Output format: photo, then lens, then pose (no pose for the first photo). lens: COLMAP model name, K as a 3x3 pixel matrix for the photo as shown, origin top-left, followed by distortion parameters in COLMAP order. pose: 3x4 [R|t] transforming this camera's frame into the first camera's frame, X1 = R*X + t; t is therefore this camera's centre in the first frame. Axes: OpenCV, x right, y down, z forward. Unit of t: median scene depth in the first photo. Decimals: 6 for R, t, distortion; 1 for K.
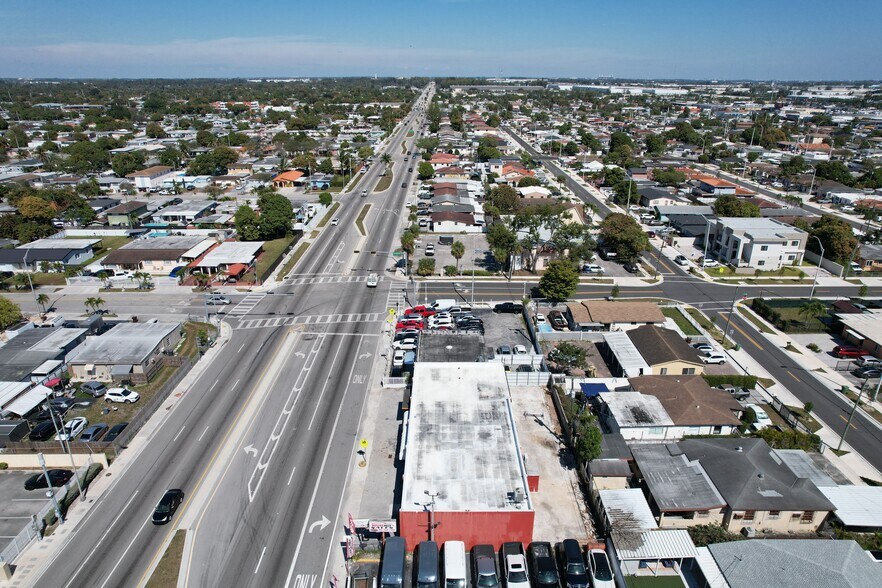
lens RADIAL K [[564.1, 0, 441.0], [0, 564.1, 294.0], [0, 0, 1]] dist [-0.077983, 0.074078]
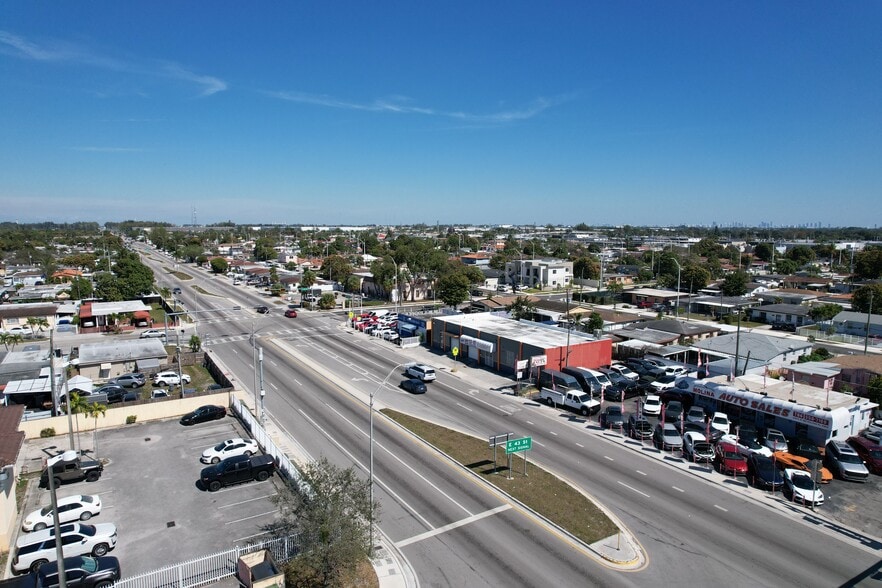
lens RADIAL K [[564.1, 0, 441.0], [0, 564.1, 294.0], [0, 0, 1]] dist [-0.077983, 0.074078]
pose [[0.850559, -0.063074, 0.522083, -0.401328], [0.189988, 0.962583, -0.193230, 0.187826], [-0.490360, 0.263543, 0.830718, -0.030042]]
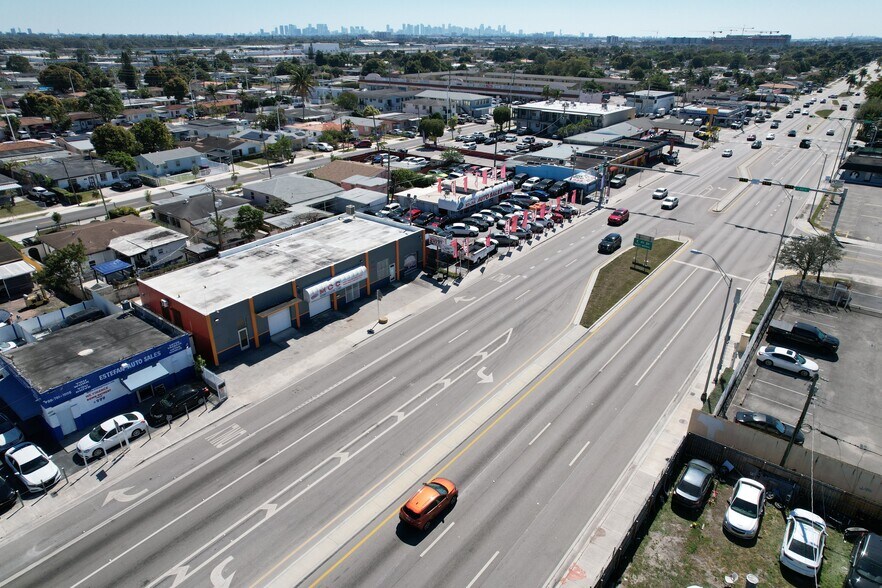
lens RADIAL K [[564.1, 0, 441.0], [0, 564.1, 294.0], [0, 0, 1]] dist [-0.077983, 0.074078]
pose [[-0.788897, -0.266128, 0.553911, -0.341245], [0.217890, 0.721669, 0.657052, -0.139197], [-0.574601, 0.639038, -0.511336, 0.685199]]
